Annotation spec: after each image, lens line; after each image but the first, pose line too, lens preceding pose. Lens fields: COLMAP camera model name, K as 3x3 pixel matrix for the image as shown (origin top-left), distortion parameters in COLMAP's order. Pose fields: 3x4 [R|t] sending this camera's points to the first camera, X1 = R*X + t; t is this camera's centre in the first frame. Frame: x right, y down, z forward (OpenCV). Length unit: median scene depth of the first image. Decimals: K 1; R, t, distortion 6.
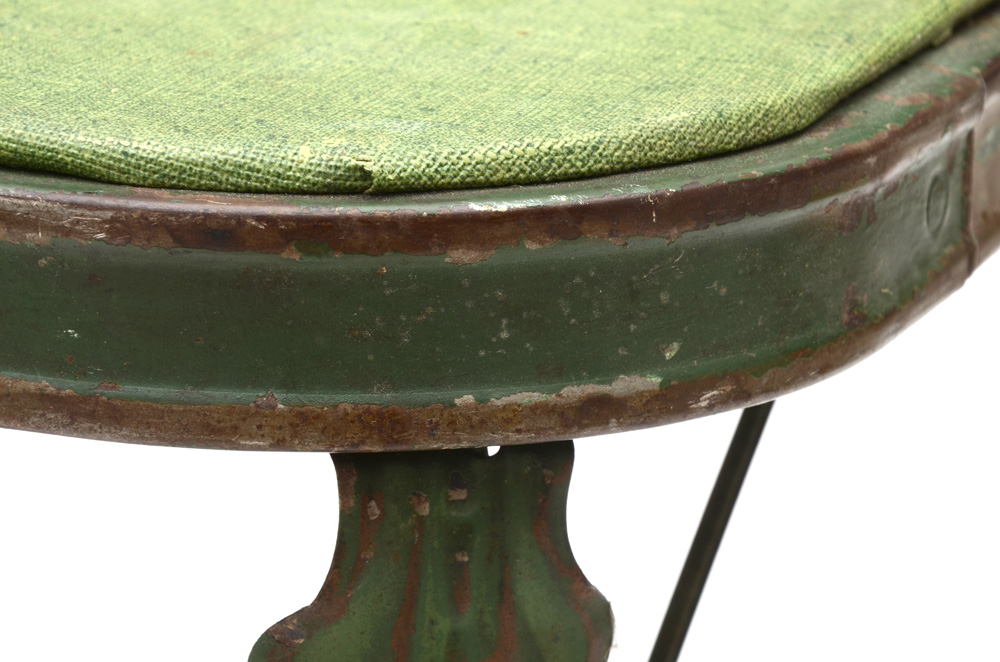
lens RADIAL K [[3264.8, 0, 500.0], [0, 3264.8, 331.0], [0, 0, 1]] dist [0.543064, 0.986412]
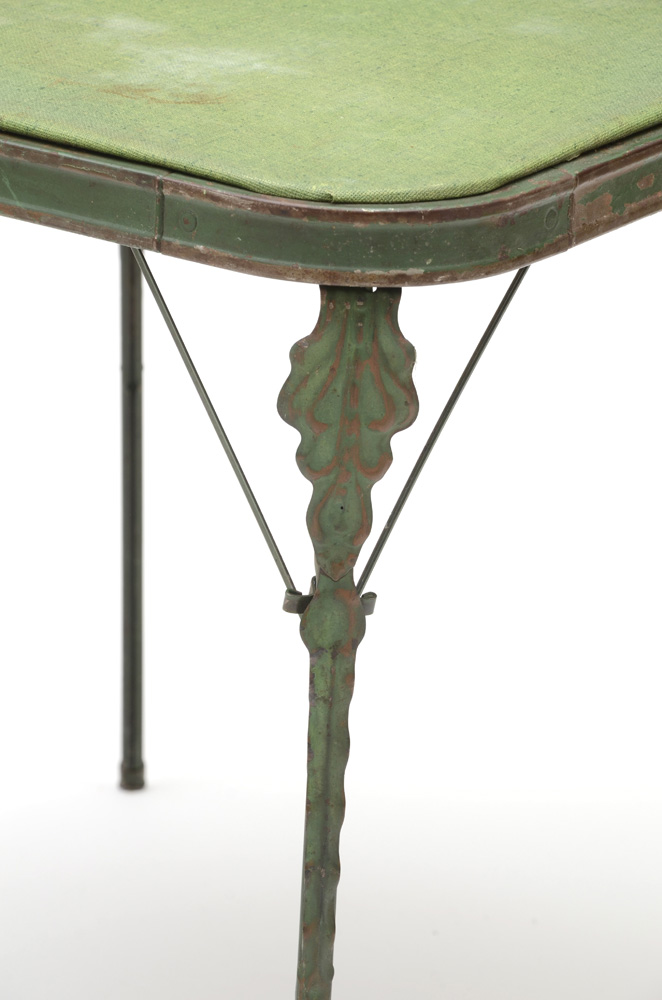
lens RADIAL K [[4433.6, 0, 331.5], [0, 4433.6, 481.0], [0, 0, 1]] dist [1.584380, -0.607061]
pose [[0.979678, 0.096752, -0.175701, 0.730462], [-0.088506, 0.994600, 0.054195, -0.007820], [0.179995, -0.037543, 0.982951, -3.195157]]
